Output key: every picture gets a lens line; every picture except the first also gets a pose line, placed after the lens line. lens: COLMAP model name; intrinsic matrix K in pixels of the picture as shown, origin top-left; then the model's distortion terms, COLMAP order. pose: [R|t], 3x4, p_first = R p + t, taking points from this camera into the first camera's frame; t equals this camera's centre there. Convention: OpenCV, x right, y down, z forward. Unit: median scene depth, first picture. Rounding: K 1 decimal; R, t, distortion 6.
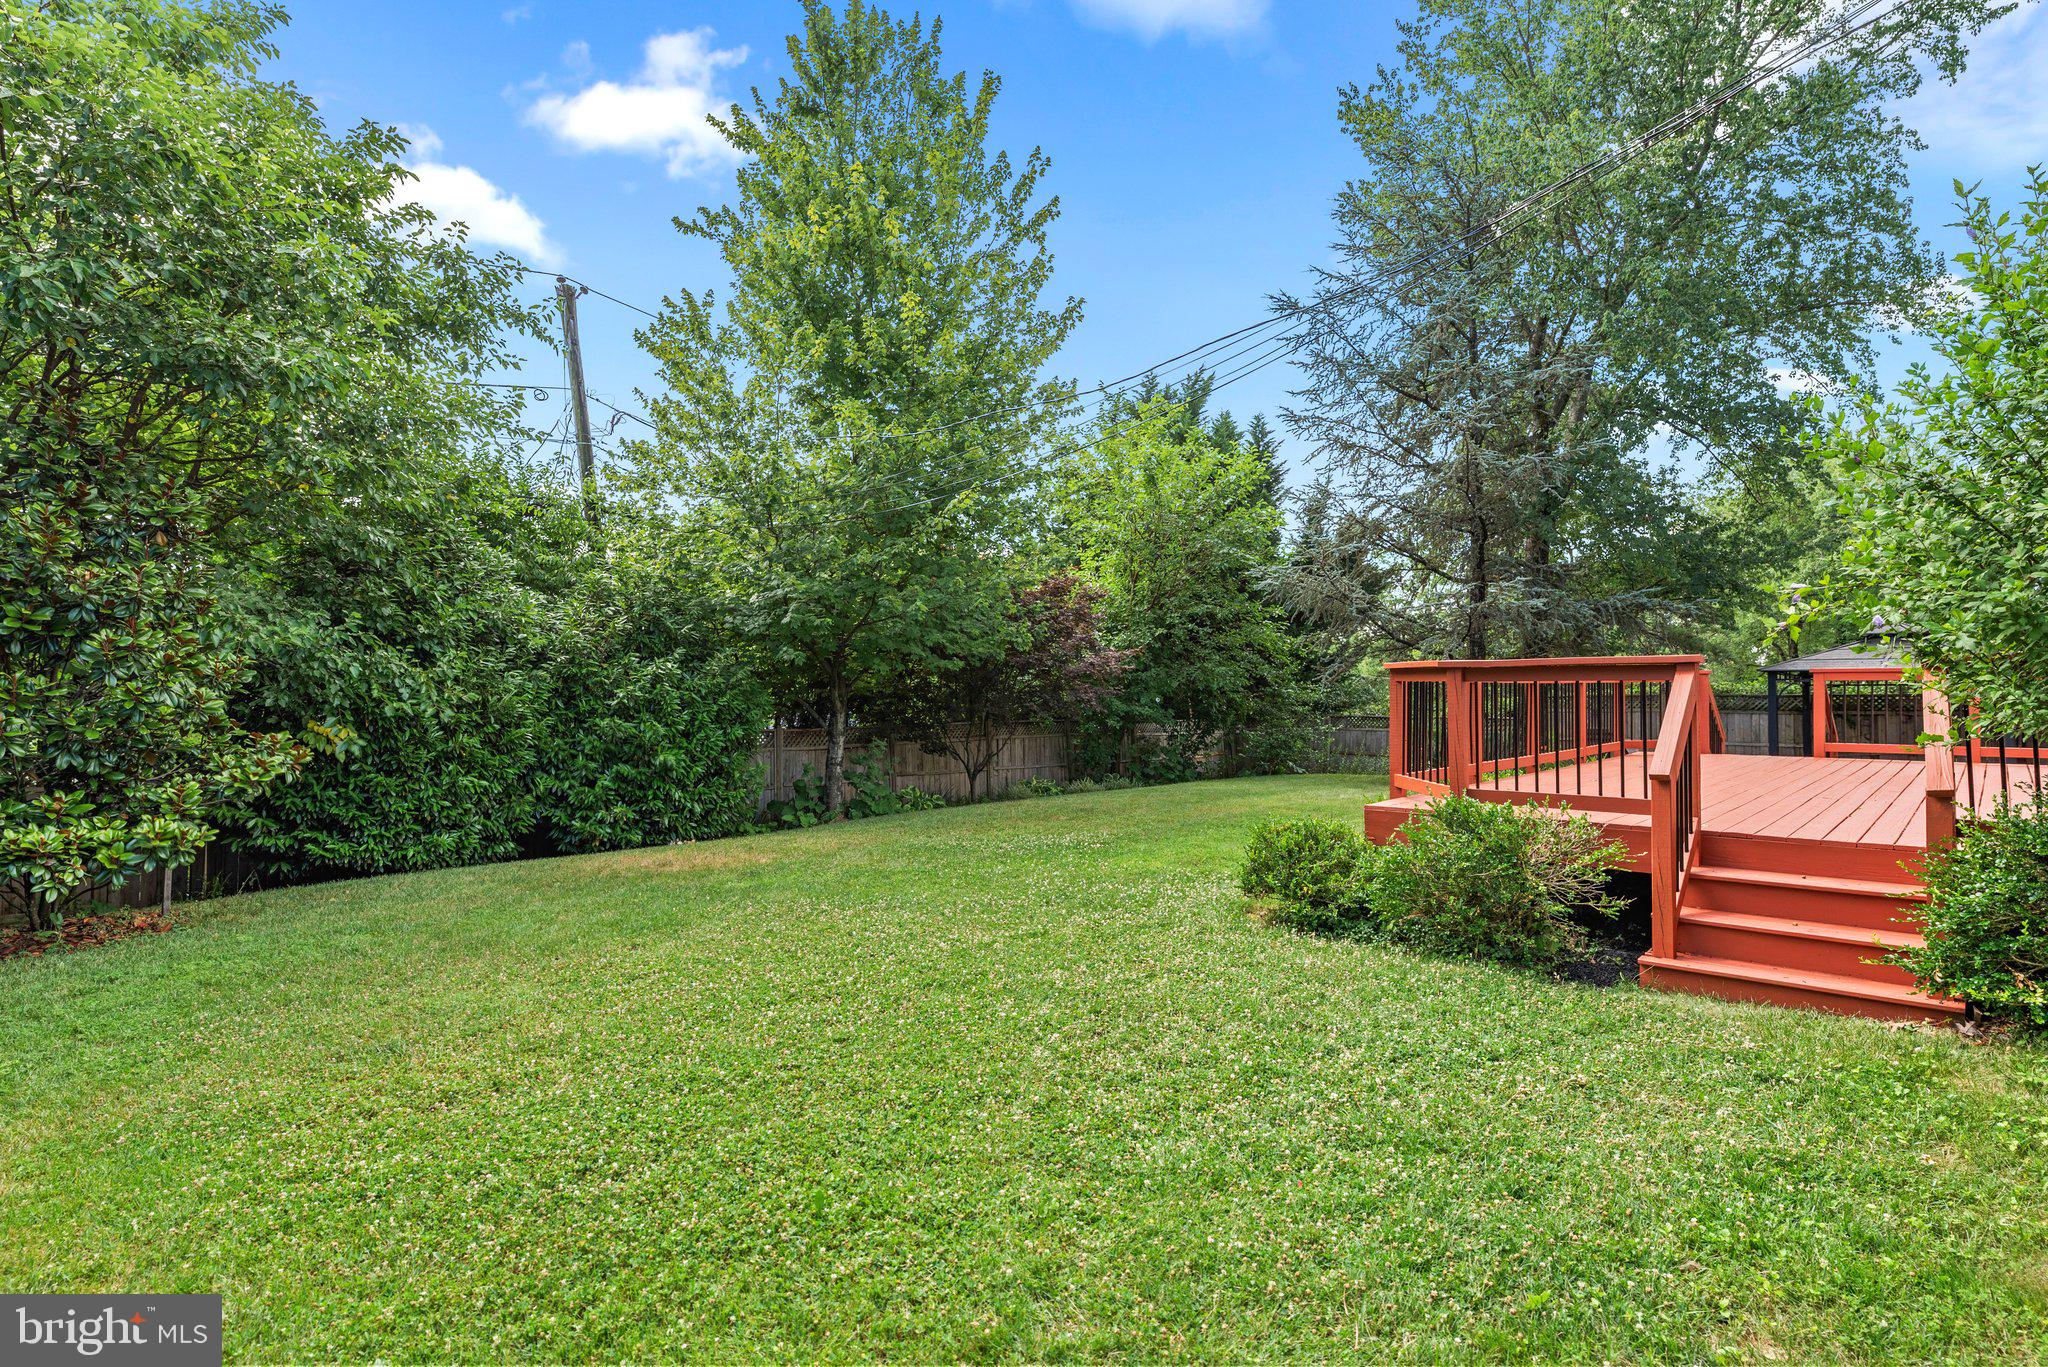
lens RADIAL K [[1054.2, 0, 1024.0], [0, 1054.2, 683.5], [0, 0, 1]] dist [-0.001166, -0.001105]
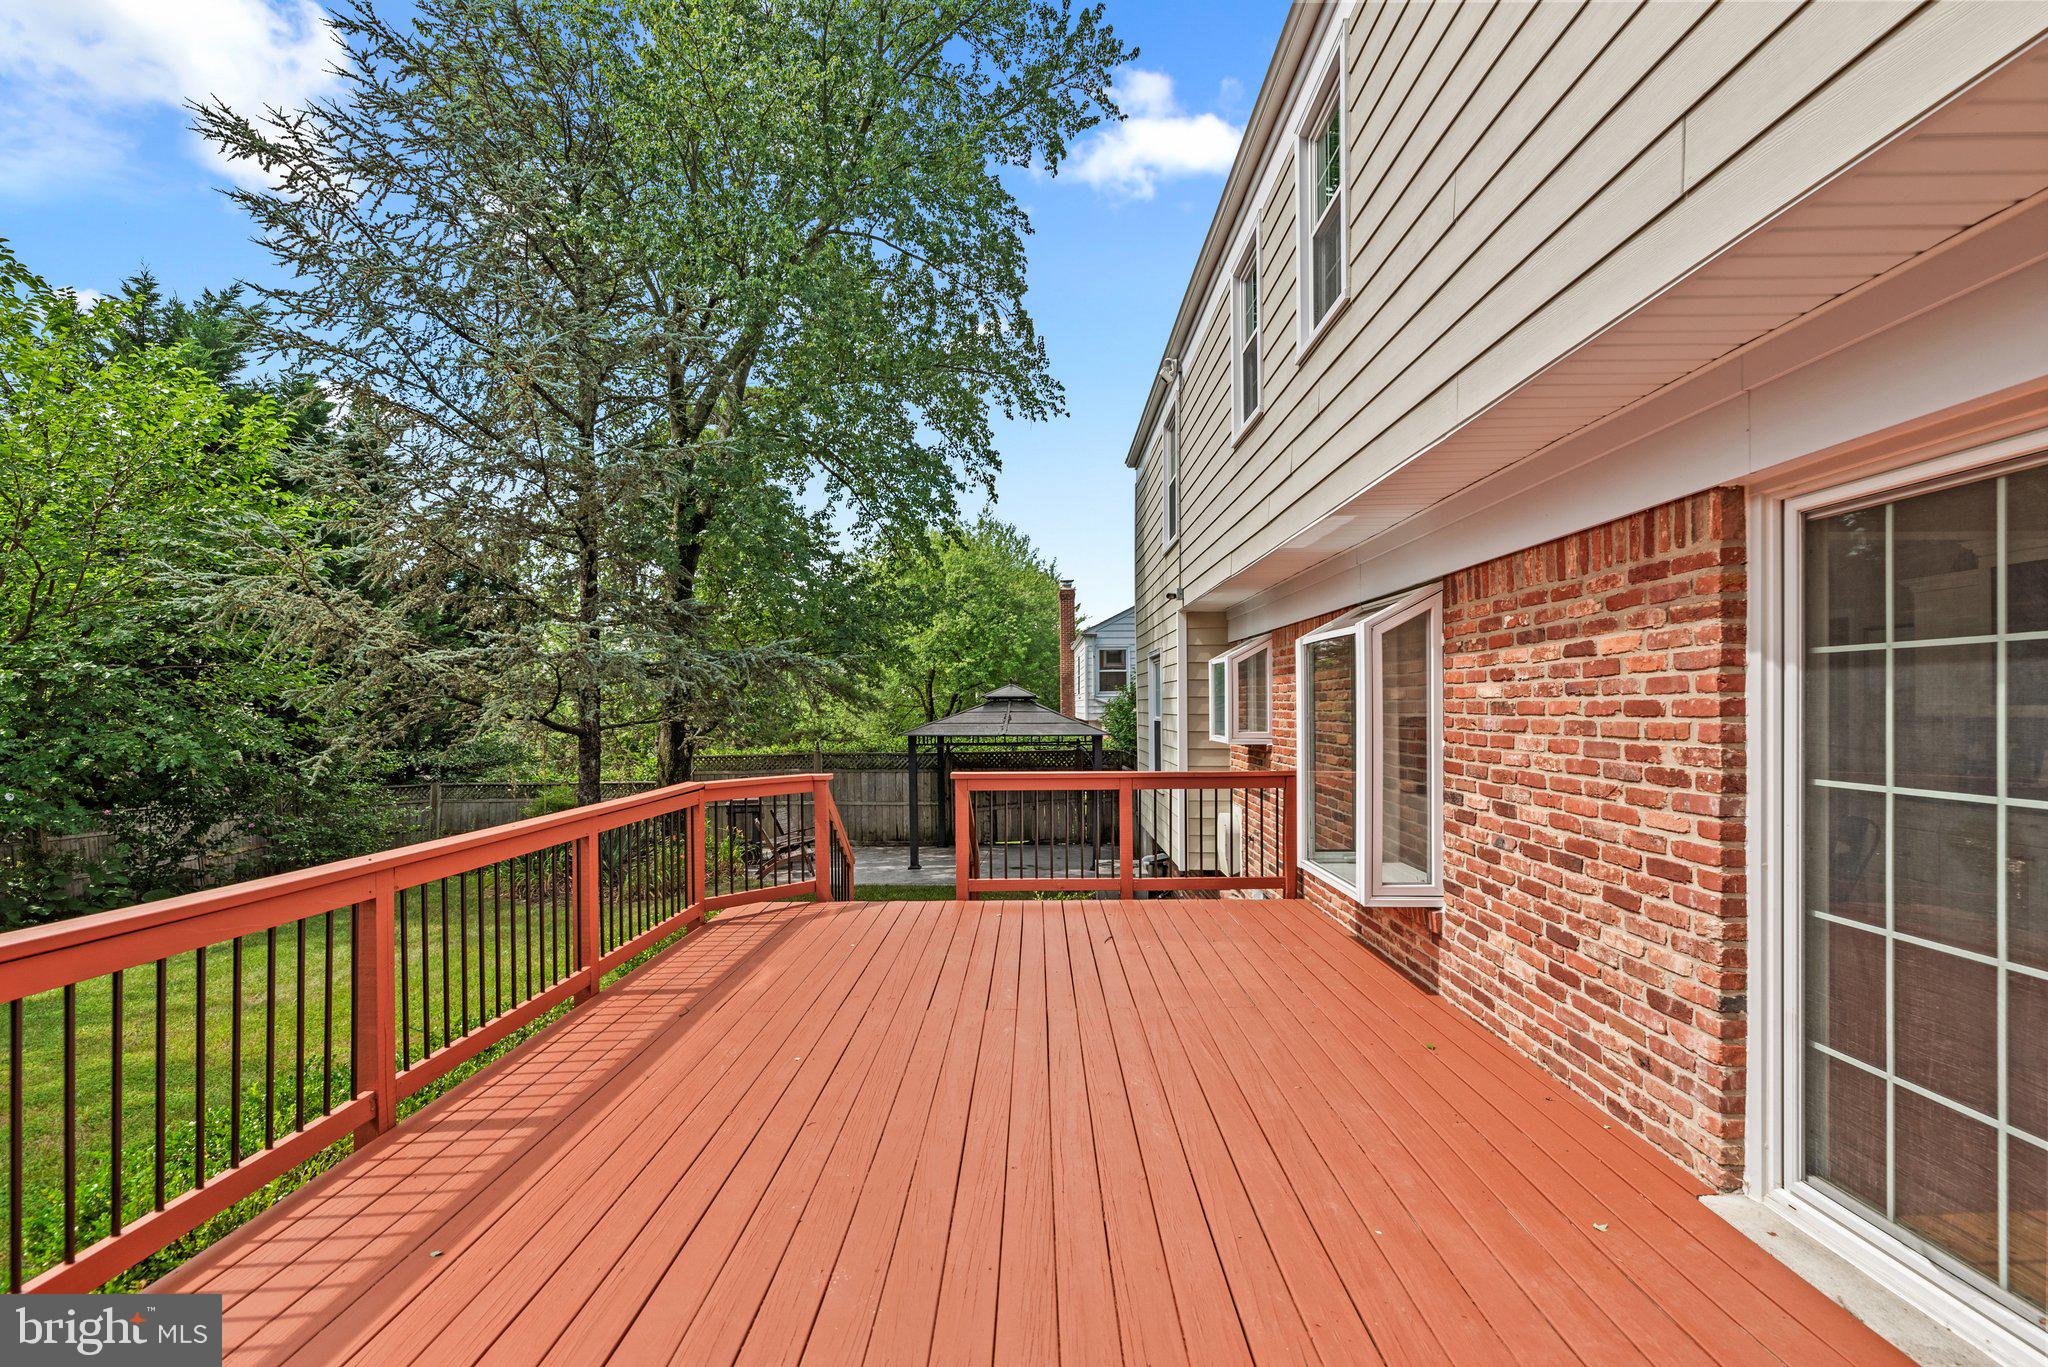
lens RADIAL K [[897.6, 0, 1028.2], [0, 897.6, 706.3], [0, 0, 1]] dist [-0.000347, 0.000023]
pose [[0.736975, -0.000323, 0.675920, 0.232058], [0.001351, 0.999999, -0.000995, -0.034343], [-0.675919, 0.001647, 0.736974, 0.320769]]
